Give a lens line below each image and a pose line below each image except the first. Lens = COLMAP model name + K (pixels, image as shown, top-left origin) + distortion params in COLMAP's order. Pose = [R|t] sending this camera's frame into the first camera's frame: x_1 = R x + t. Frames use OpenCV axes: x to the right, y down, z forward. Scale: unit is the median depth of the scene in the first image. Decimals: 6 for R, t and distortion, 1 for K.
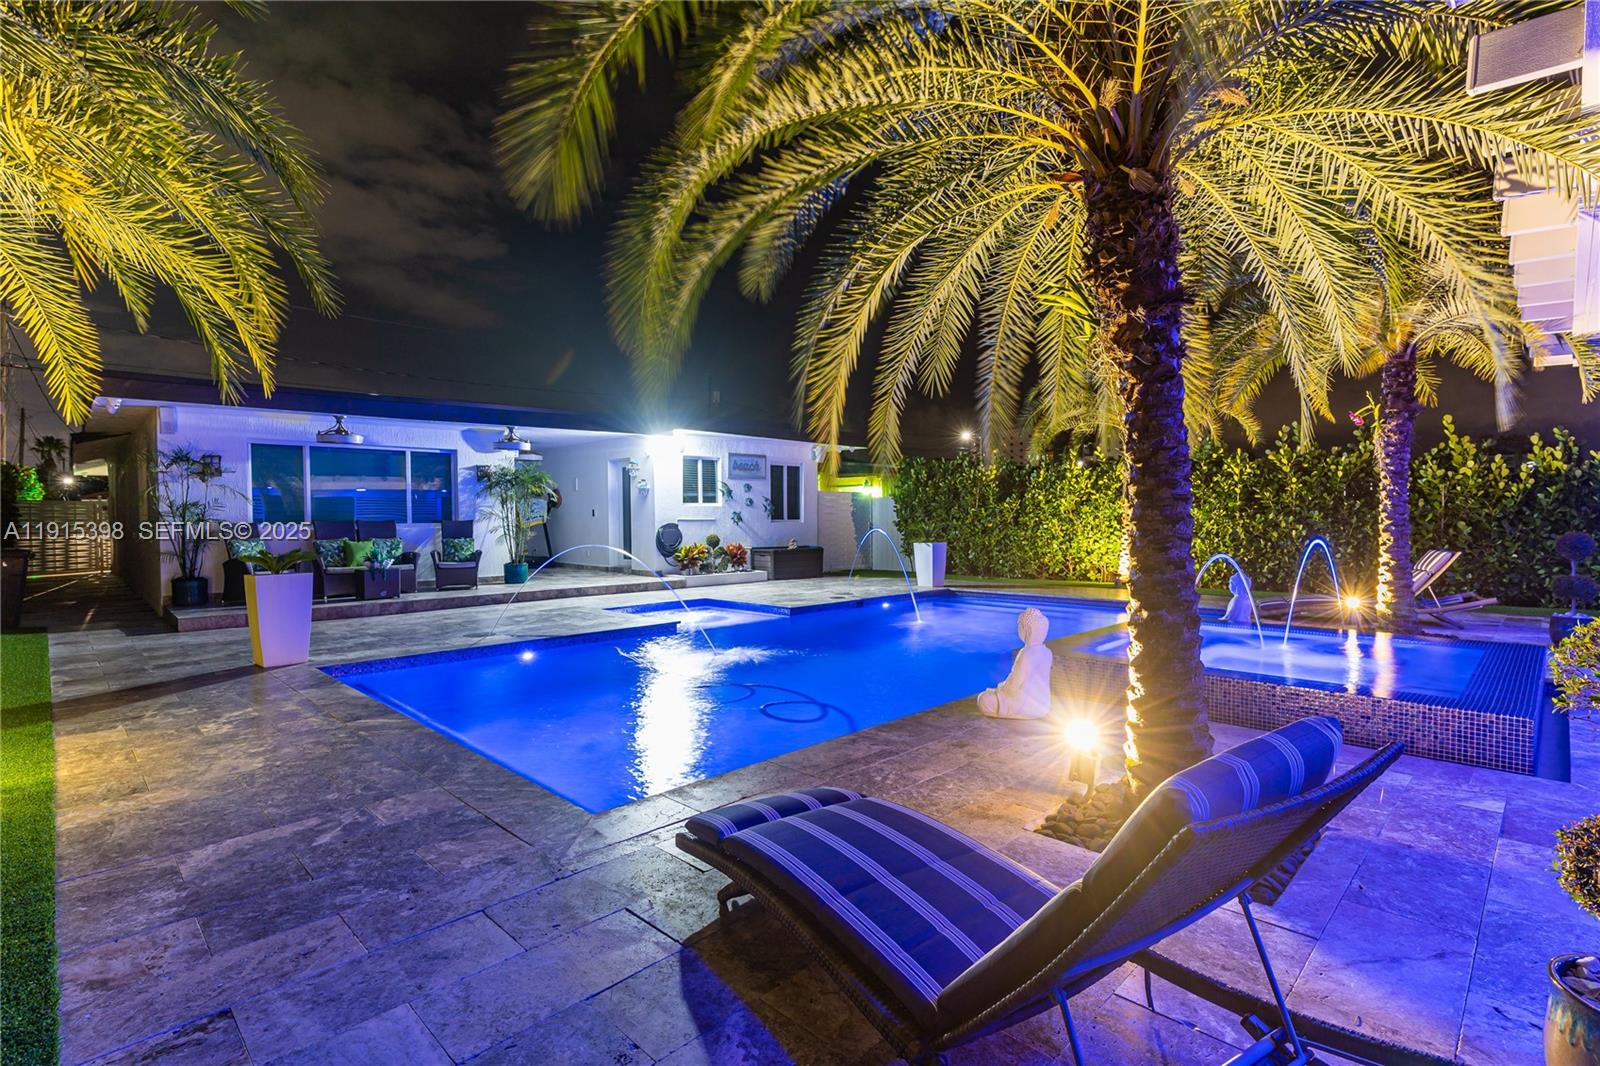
lens RADIAL K [[765.8, 0, 800.0], [0, 765.8, 533.0], [0, 0, 1]] dist [0.002238, 0.000536]
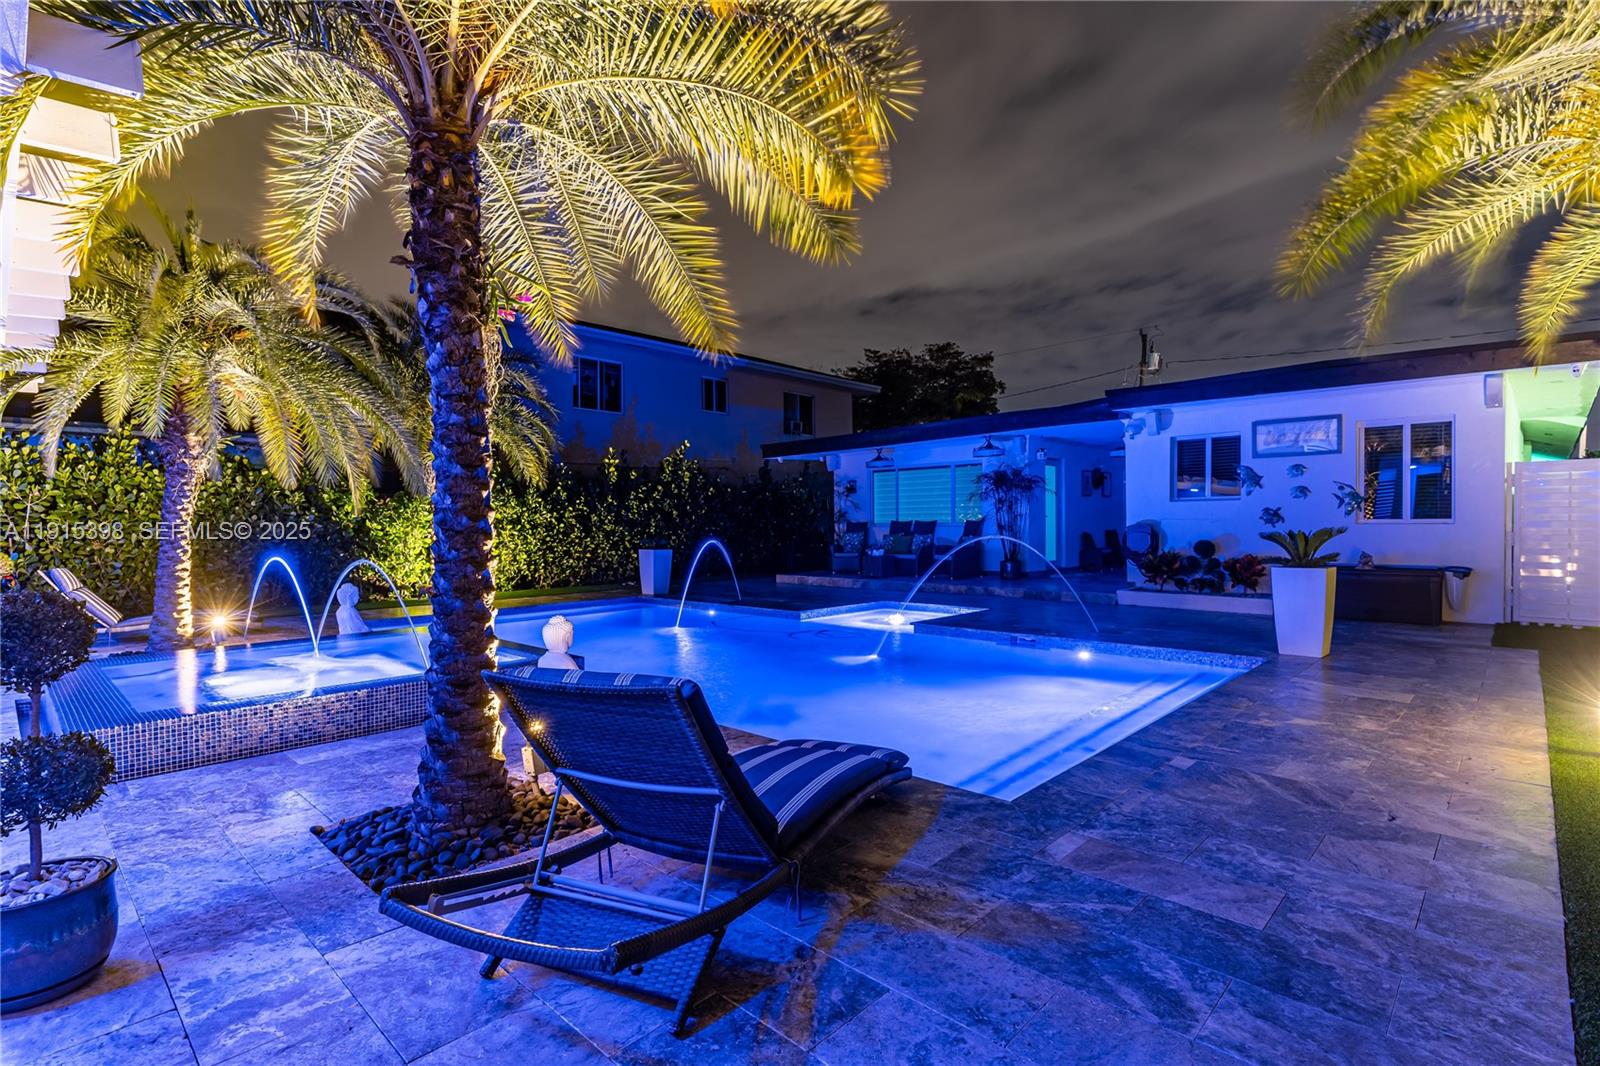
lens RADIAL K [[784.6, 0, 800.0], [0, 784.6, 533.0], [0, 0, 1]] dist [0.002202, 0.000330]
pose [[0.026465, 0.020985, -0.999429, 0.806890], [-0.007274, 0.999757, 0.020799, -0.021707], [0.999623, 0.006720, 0.026611, 0.762933]]
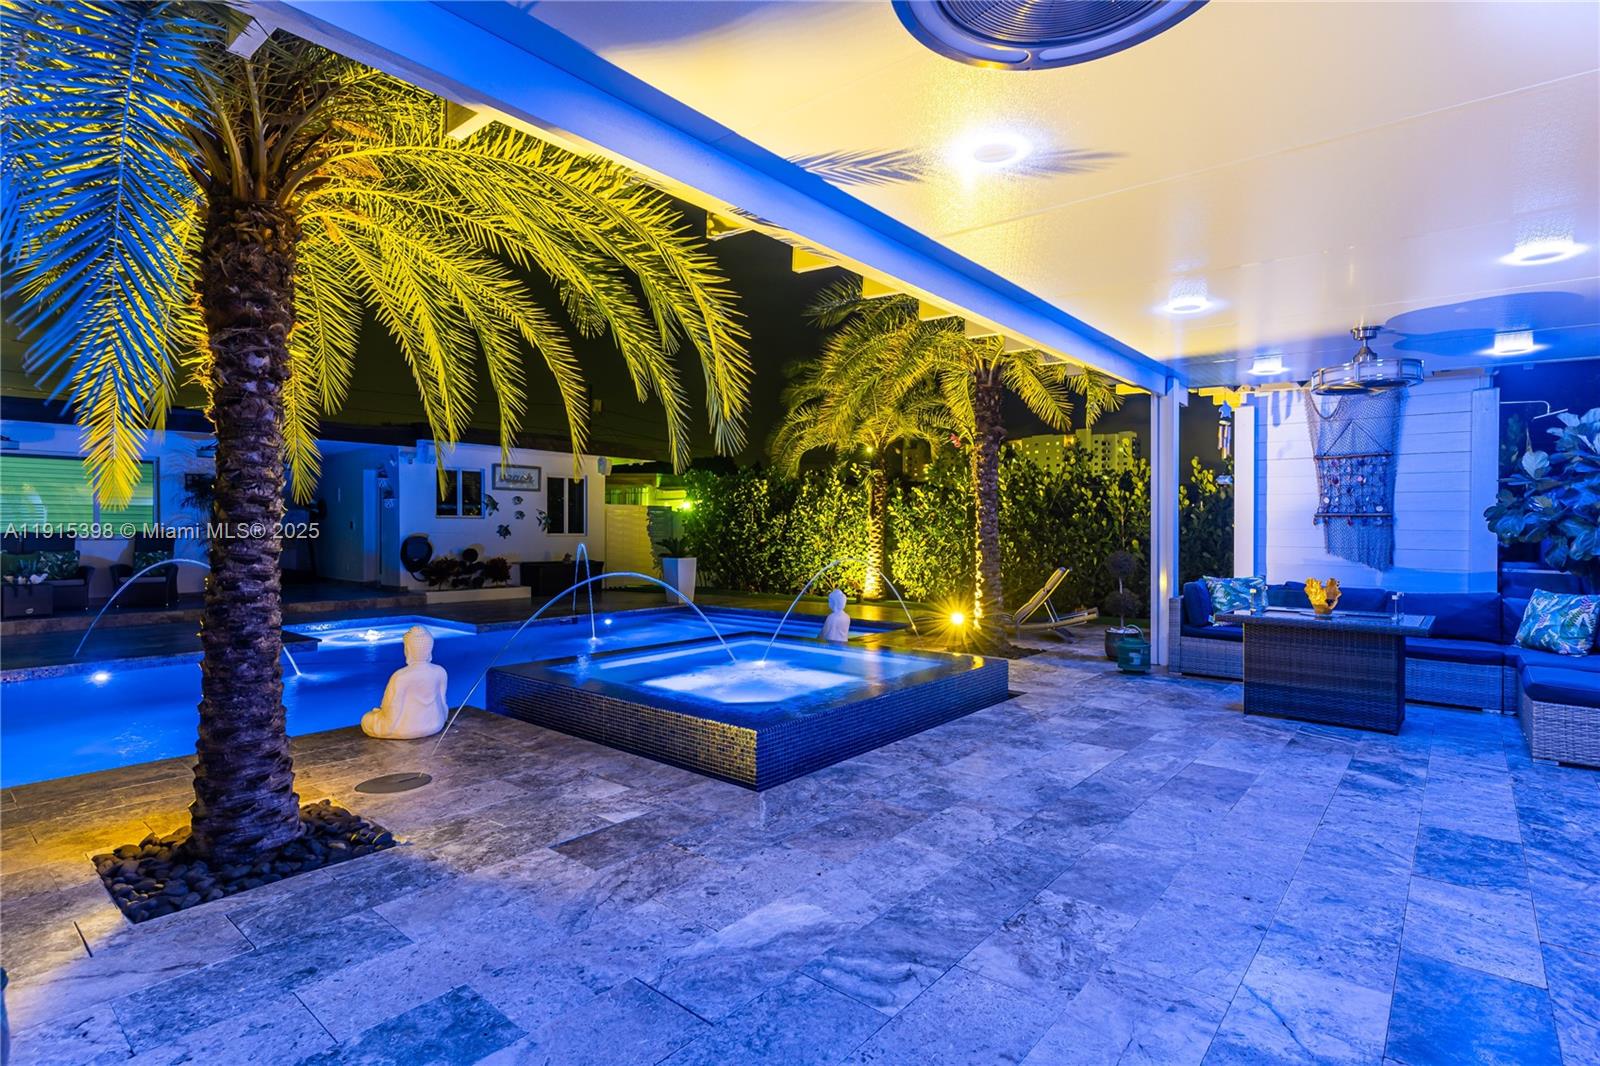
lens RADIAL K [[784.6, 0, 800.0], [0, 784.6, 533.0], [0, 0, 1]] dist [0.002202, 0.000330]
pose [[0.996030, 0.007284, 0.088718, 0.272651], [-0.005762, 0.999832, -0.017402, -0.003089], [-0.088830, 0.016822, 0.995905, -0.022884]]
